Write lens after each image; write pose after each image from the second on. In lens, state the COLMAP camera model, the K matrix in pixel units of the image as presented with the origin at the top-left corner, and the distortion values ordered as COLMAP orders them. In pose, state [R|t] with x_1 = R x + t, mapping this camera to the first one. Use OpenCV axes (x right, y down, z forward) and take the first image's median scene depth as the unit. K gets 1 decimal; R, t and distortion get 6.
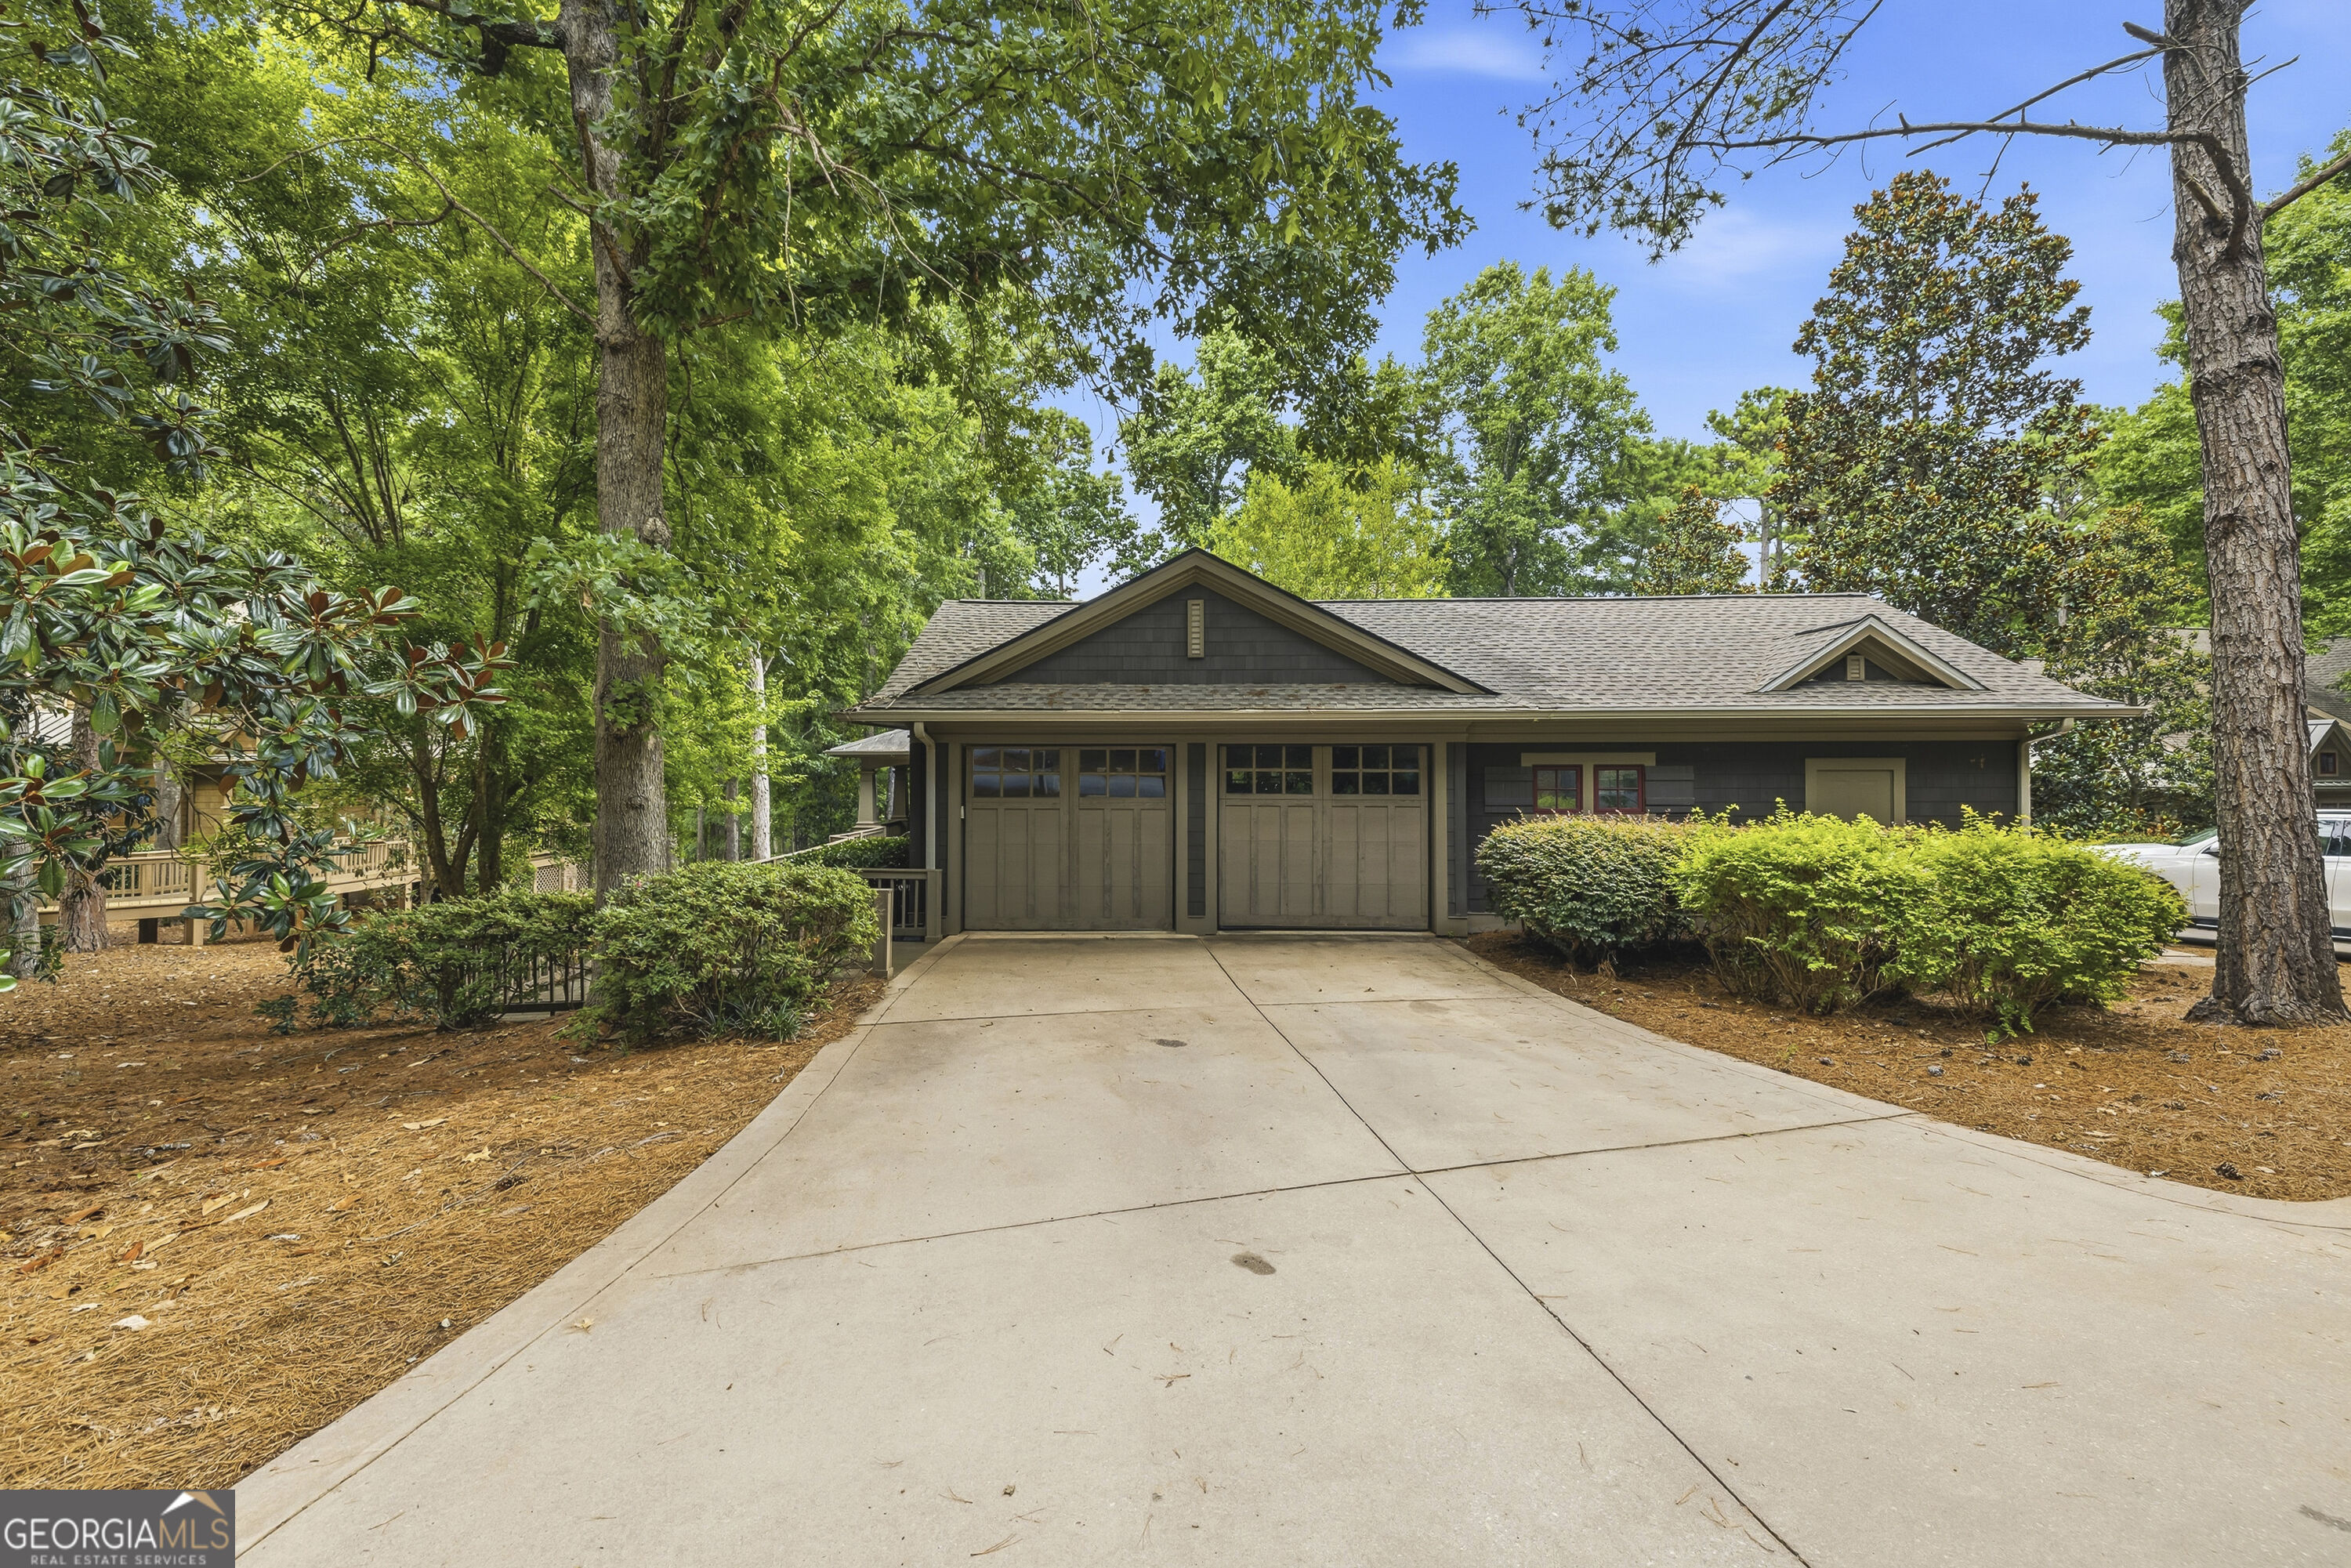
lens RADIAL K [[931.4, 0, 1178.6], [0, 931.4, 751.1], [0, 0, 1]] dist [0.019995, -0.005665]
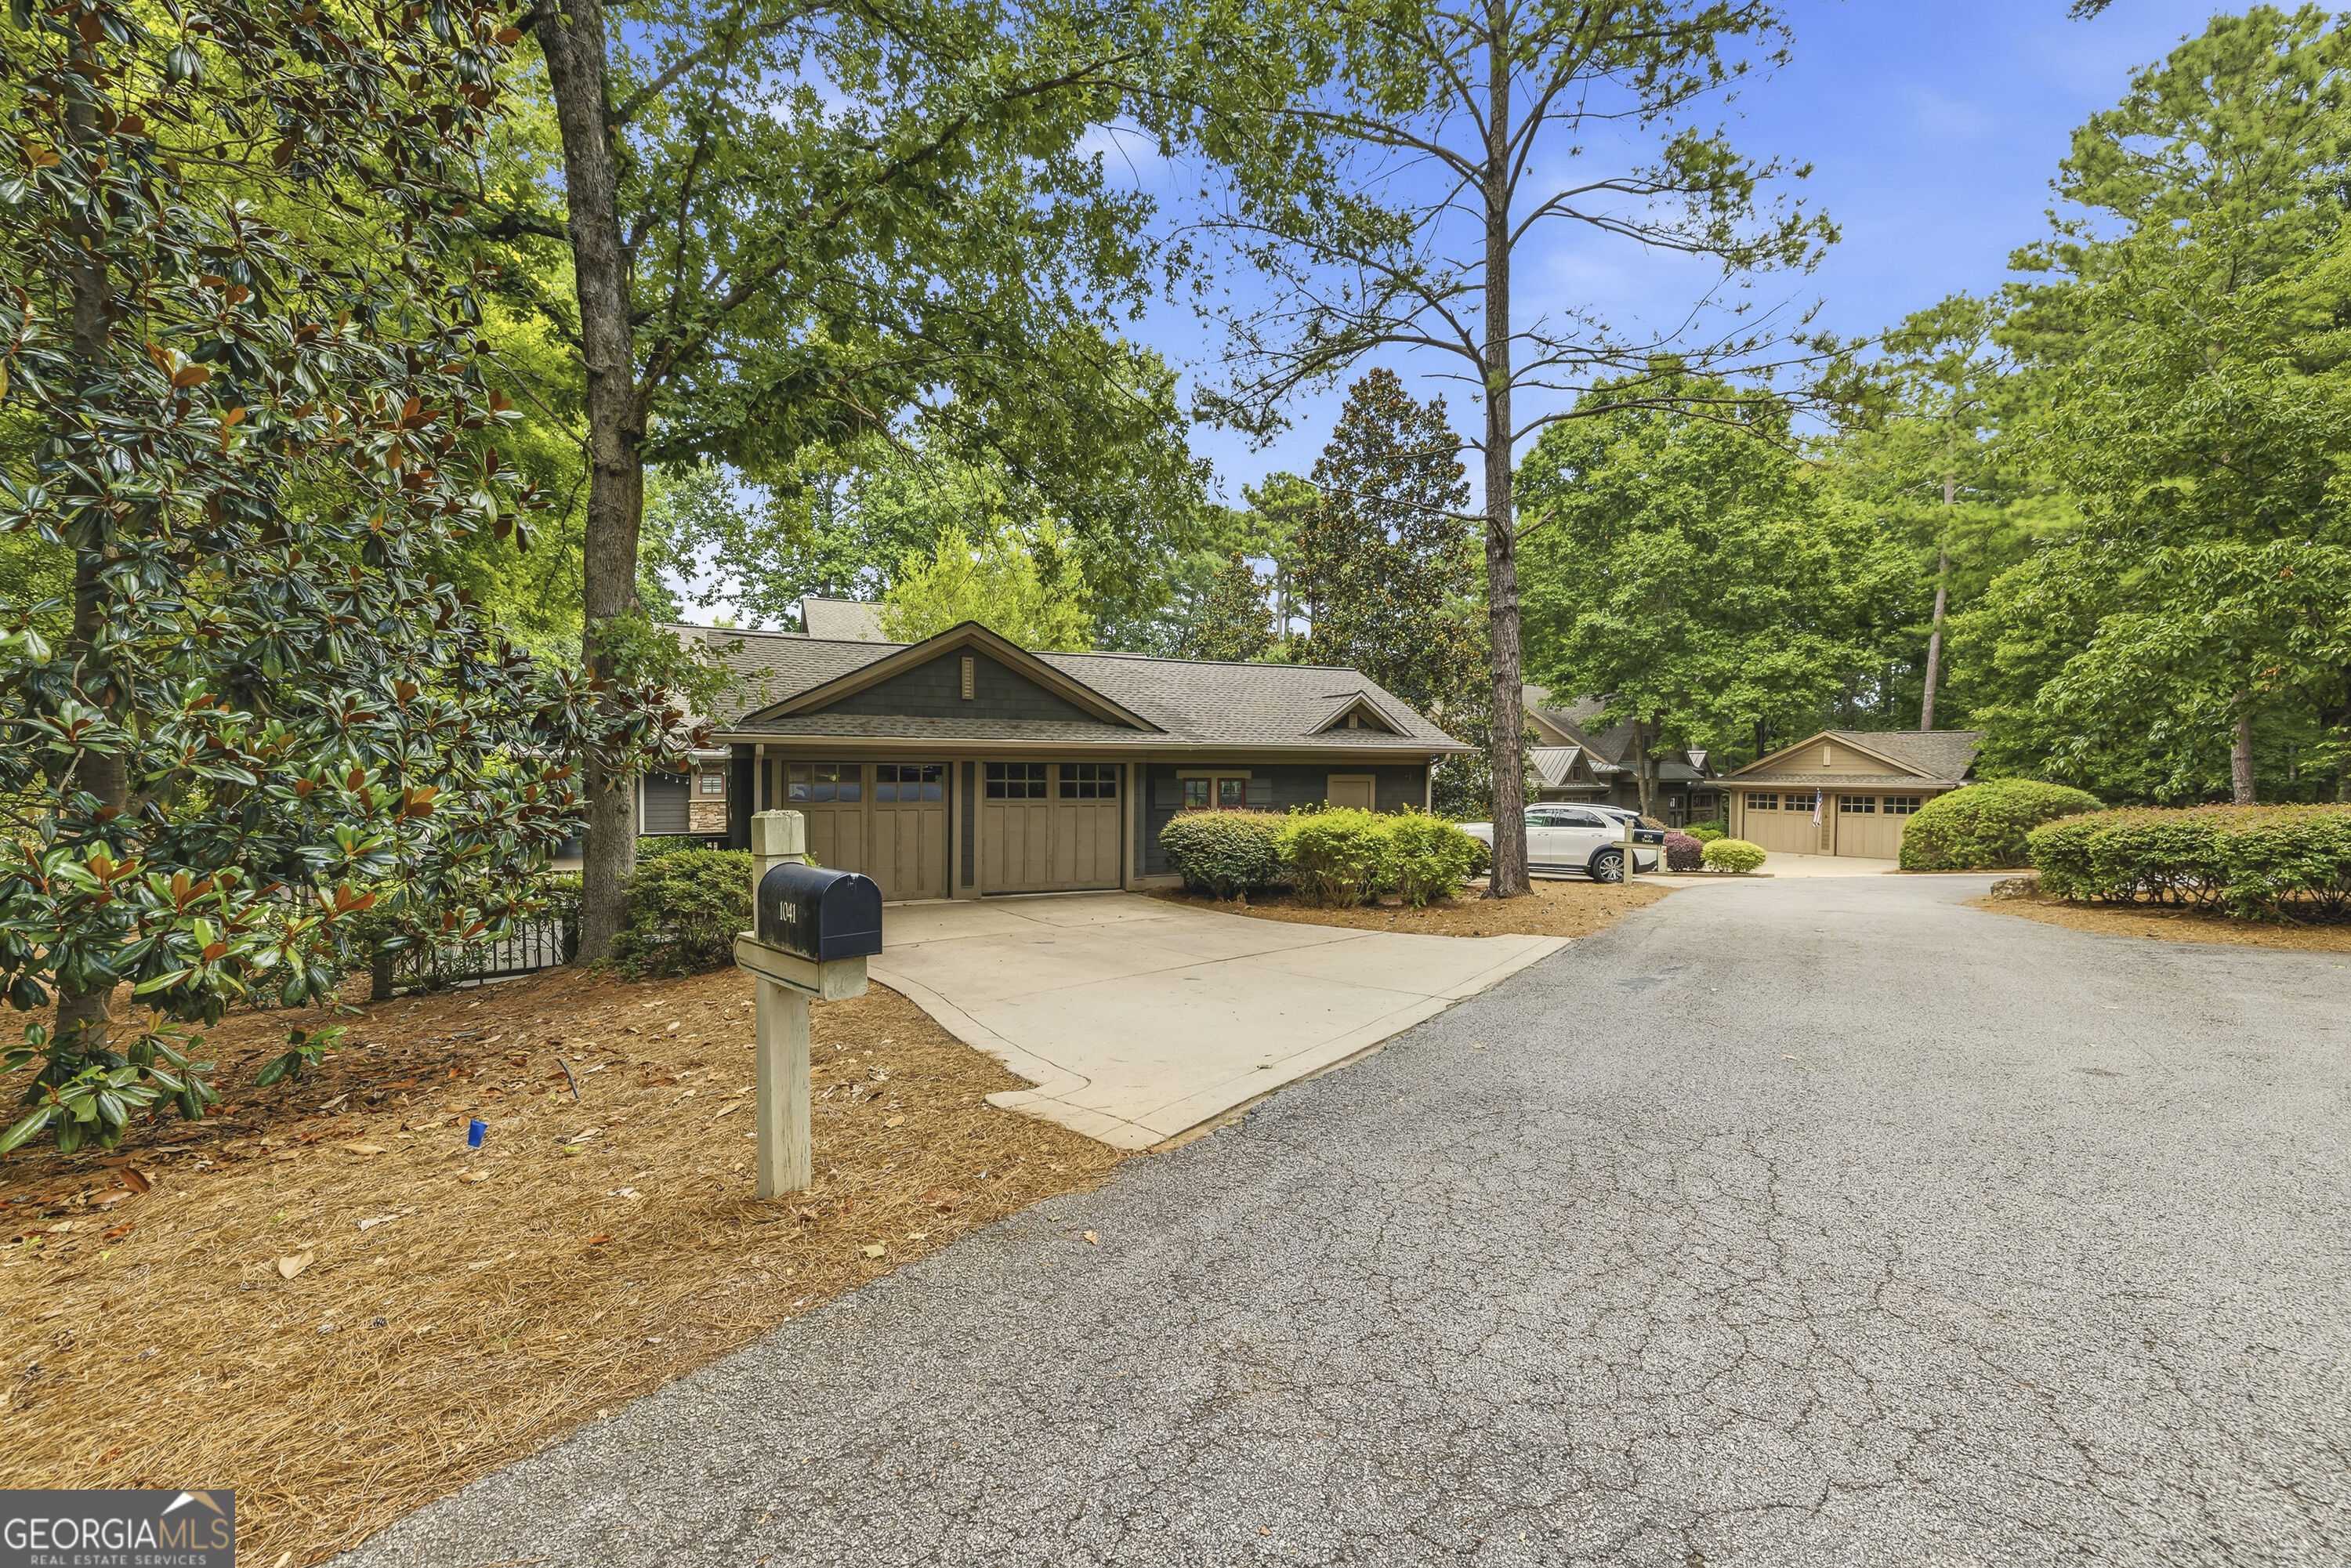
lens RADIAL K [[970.6, 0, 1141.8], [0, 970.6, 777.1], [0, 0, 1]] dist [0.054318, -0.020107]
pose [[0.904660, 0.001666, 0.426132, -0.363697], [-0.015245, 0.999479, 0.028457, -0.031140], [-0.425862, -0.032240, 0.904213, -0.418490]]
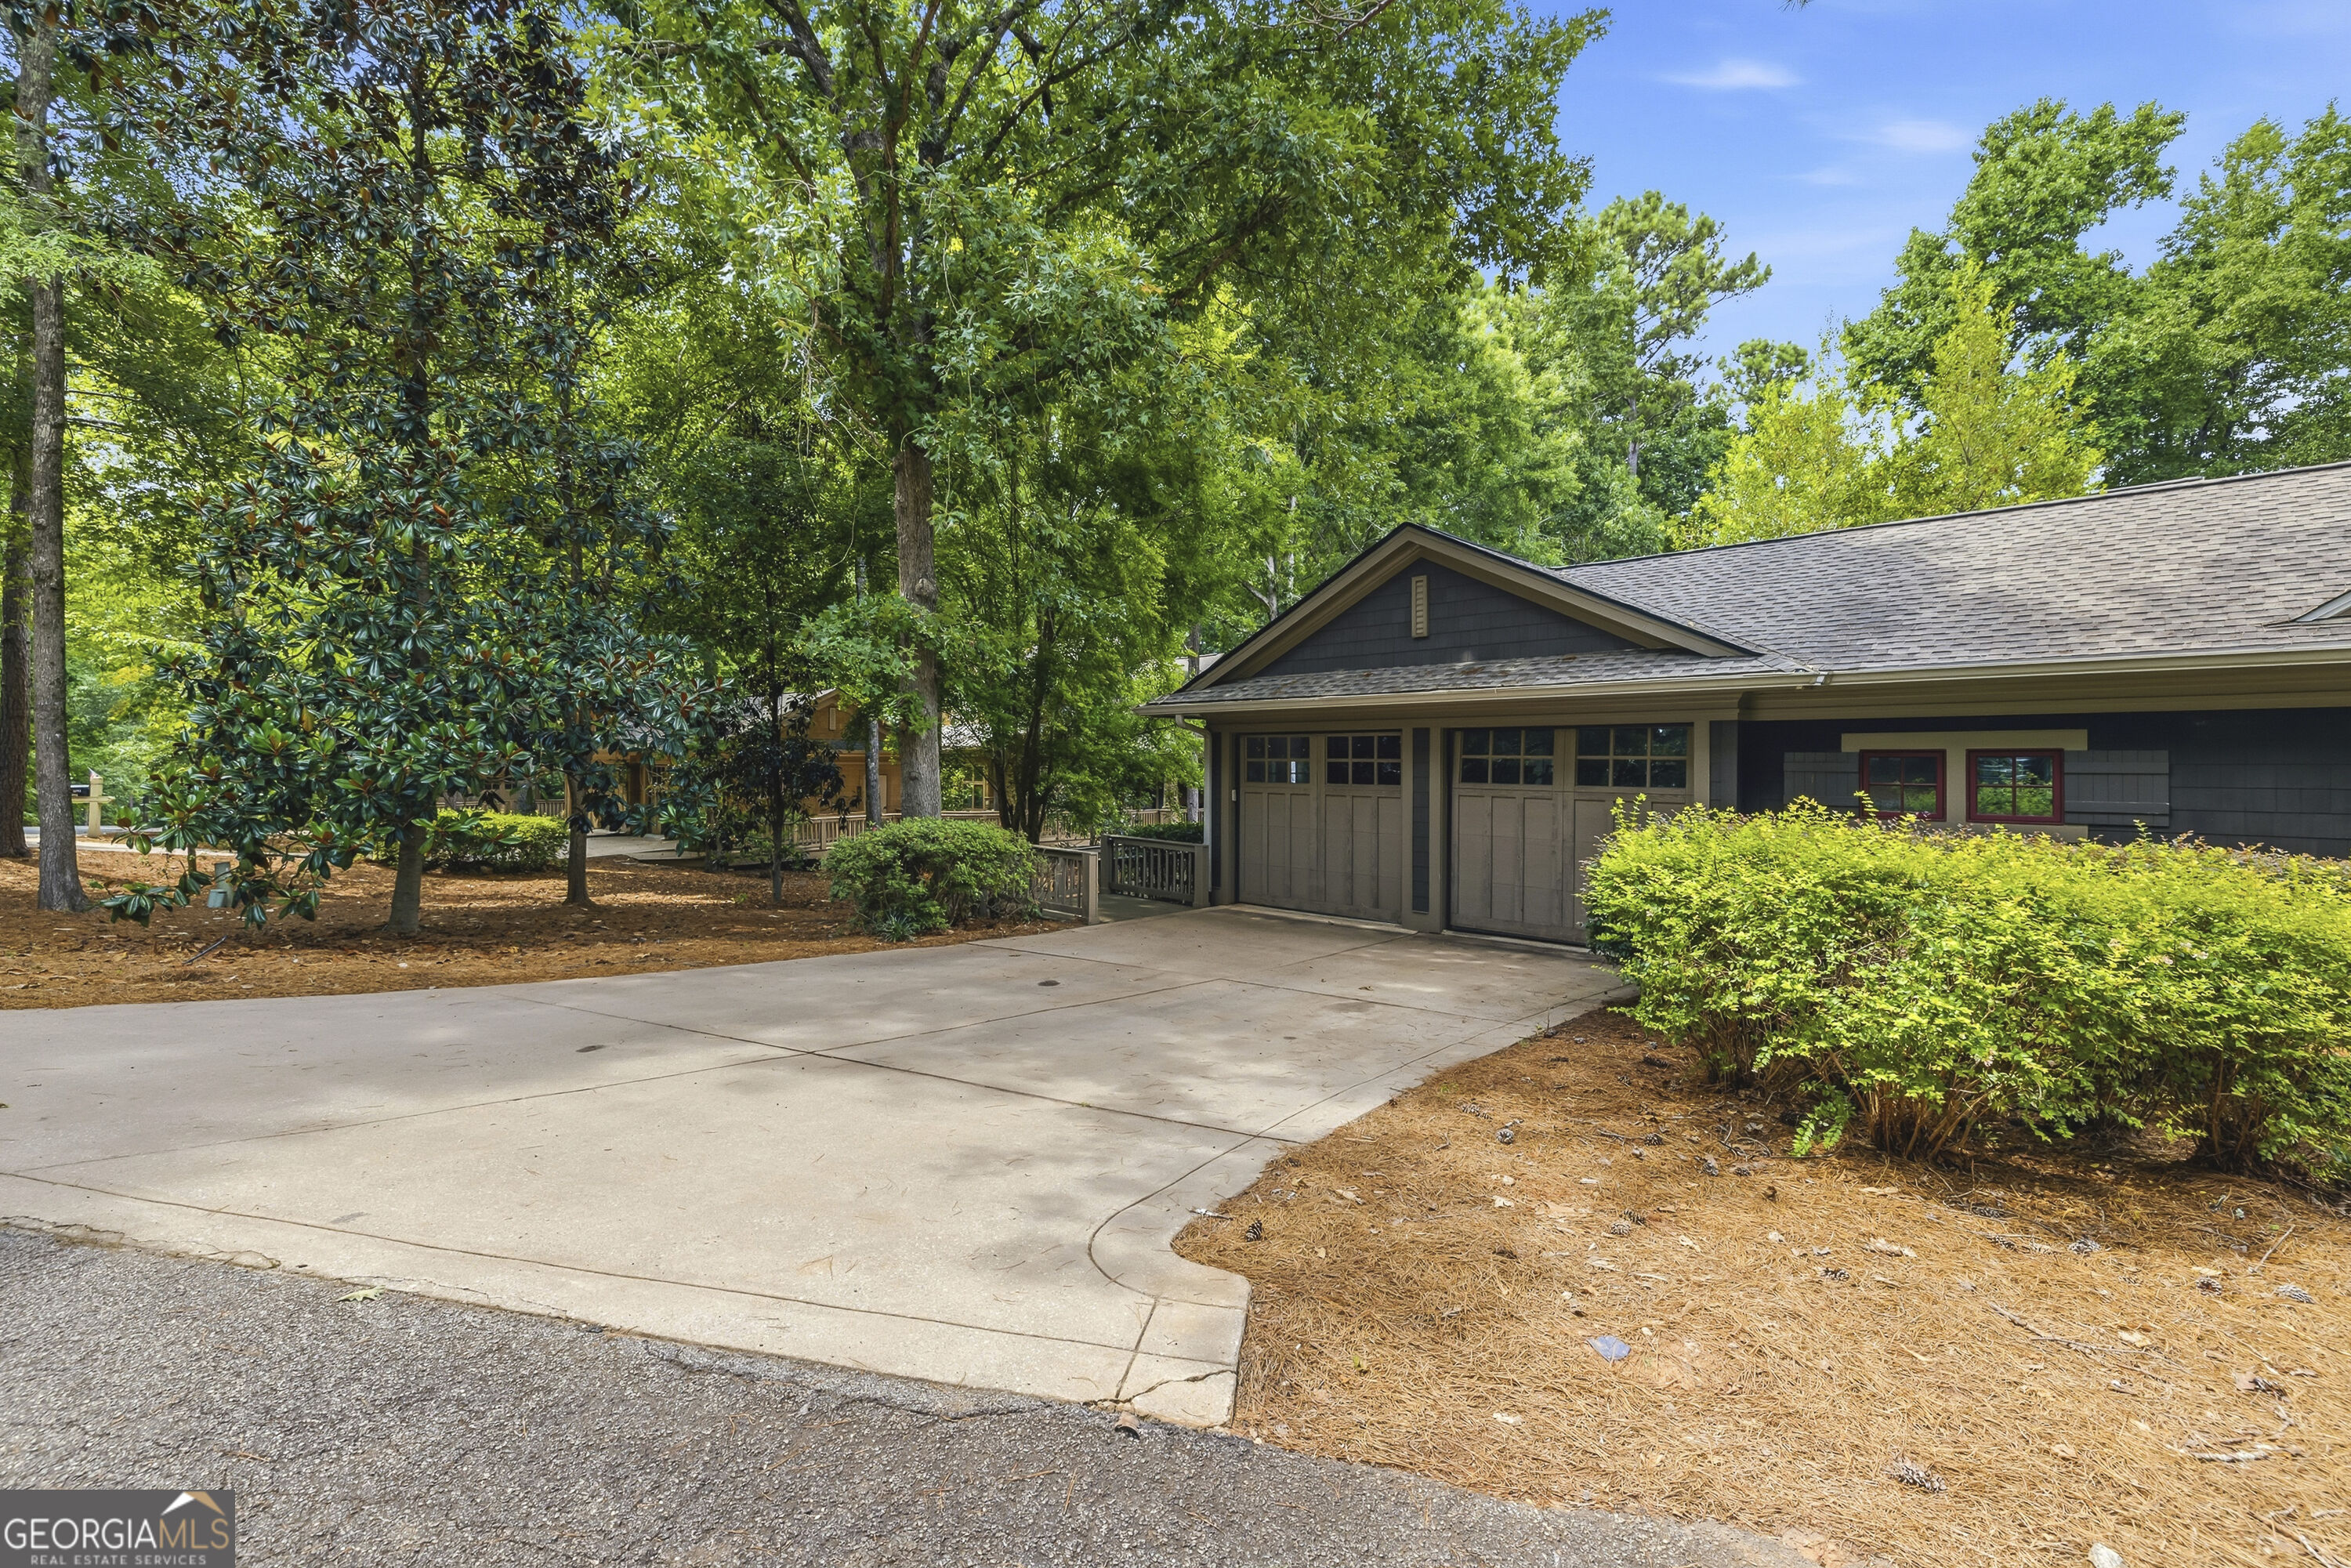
lens RADIAL K [[1005.7, 0, 1178.7], [0, 1005.7, 769.3], [0, 0, 1]] dist [-0.001554, -0.000416]
pose [[0.745299, 0.009133, -0.666667, 0.507378], [0.015667, 0.999390, 0.031206, -0.002696], [0.666546, -0.033703, 0.744702, 0.081904]]
